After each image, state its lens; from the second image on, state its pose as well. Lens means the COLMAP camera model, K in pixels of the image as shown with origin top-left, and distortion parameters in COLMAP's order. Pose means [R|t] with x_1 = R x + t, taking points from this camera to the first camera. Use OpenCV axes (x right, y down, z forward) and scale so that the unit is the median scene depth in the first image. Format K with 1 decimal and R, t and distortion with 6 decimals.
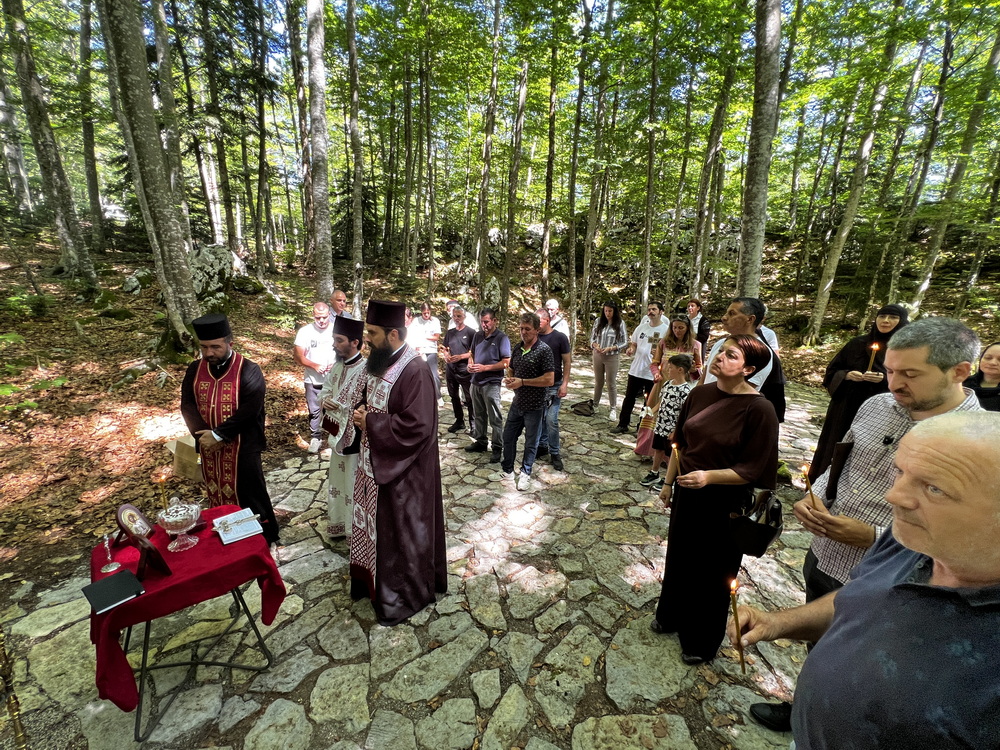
lens RADIAL K [[408.2, 0, 498.2], [0, 408.2, 378.6], [0, 0, 1]] dist [-0.001056, -0.000156]
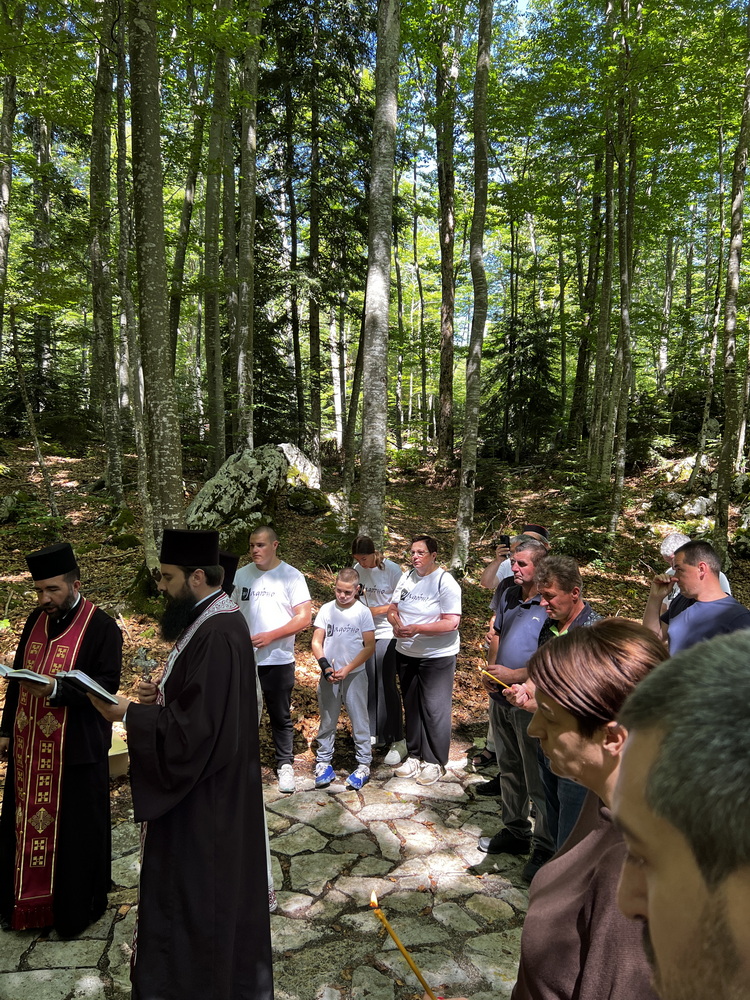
lens RADIAL K [[760.8, 0, 374.9], [0, 760.8, 500.6], [0, 0, 1]] dist [0.052805, -0.061500]
pose [[0.844419, -0.008976, -0.535607, 0.168598], [-0.110545, 0.975418, -0.190628, -0.013905], [0.524152, 0.220179, 0.822670, 0.073820]]
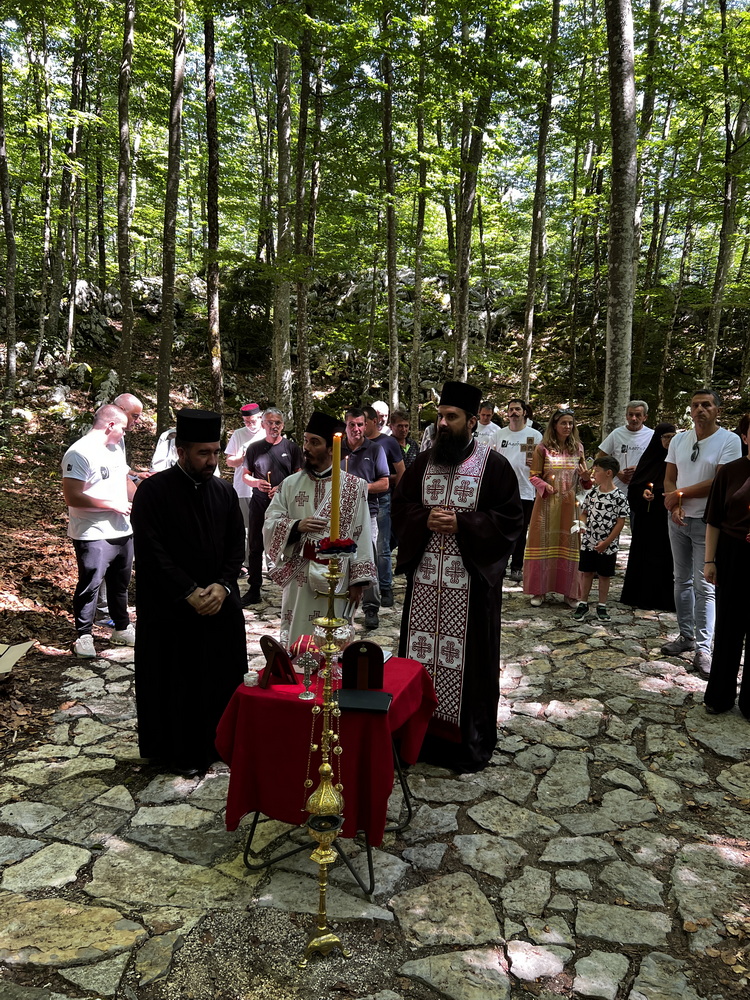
lens RADIAL K [[760.8, 0, 383.4], [0, 760.8, 511.7], [0, 0, 1]] dist [0.052805, -0.061500]
pose [[0.897542, -0.071202, 0.435142, -0.429069], [0.100058, 0.994020, -0.043733, 0.049517], [-0.429426, 0.082791, 0.899299, -0.147818]]
